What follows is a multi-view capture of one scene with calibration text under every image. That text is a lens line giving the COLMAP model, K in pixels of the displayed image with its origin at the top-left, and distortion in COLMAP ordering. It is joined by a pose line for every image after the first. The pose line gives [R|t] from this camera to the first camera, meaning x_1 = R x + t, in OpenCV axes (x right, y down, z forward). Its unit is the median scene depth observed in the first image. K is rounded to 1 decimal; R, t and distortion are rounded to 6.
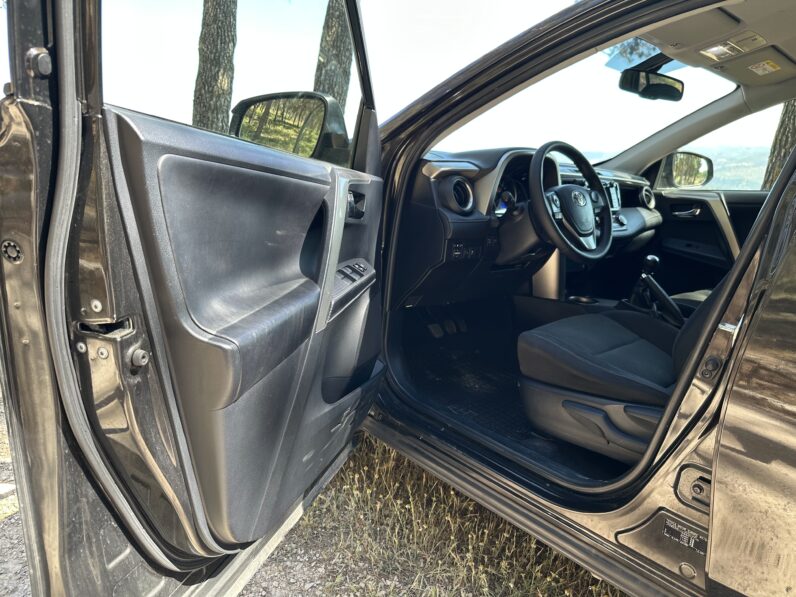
lens RADIAL K [[548.7, 0, 398.0], [0, 548.7, 298.5], [0, 0, 1]] dist [-0.003506, -0.005050]
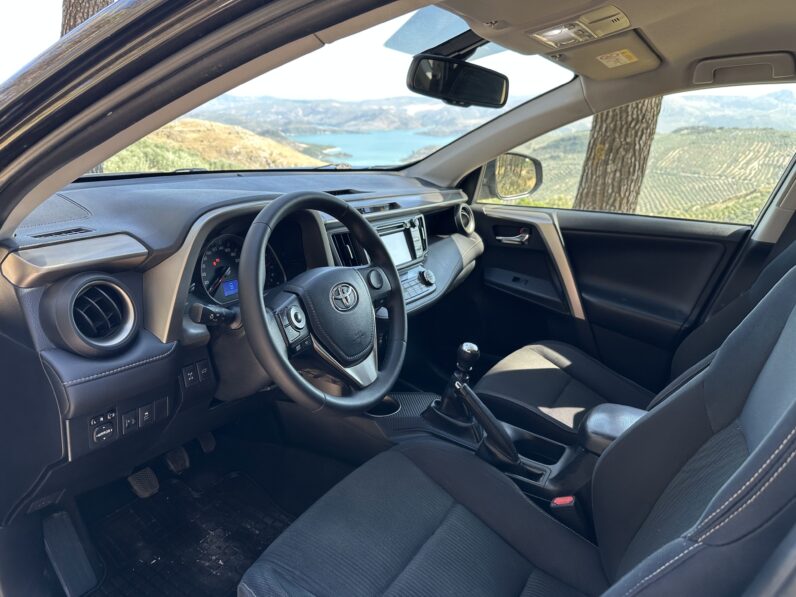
lens RADIAL K [[540.2, 0, 398.0], [0, 540.2, 298.5], [0, 0, 1]] dist [0.113415, -0.189639]
pose [[0.959676, -0.076092, 0.270615, 0.184878], [0.049256, 0.993292, 0.104621, -0.187286], [-0.276760, -0.087073, 0.956986, 0.356535]]
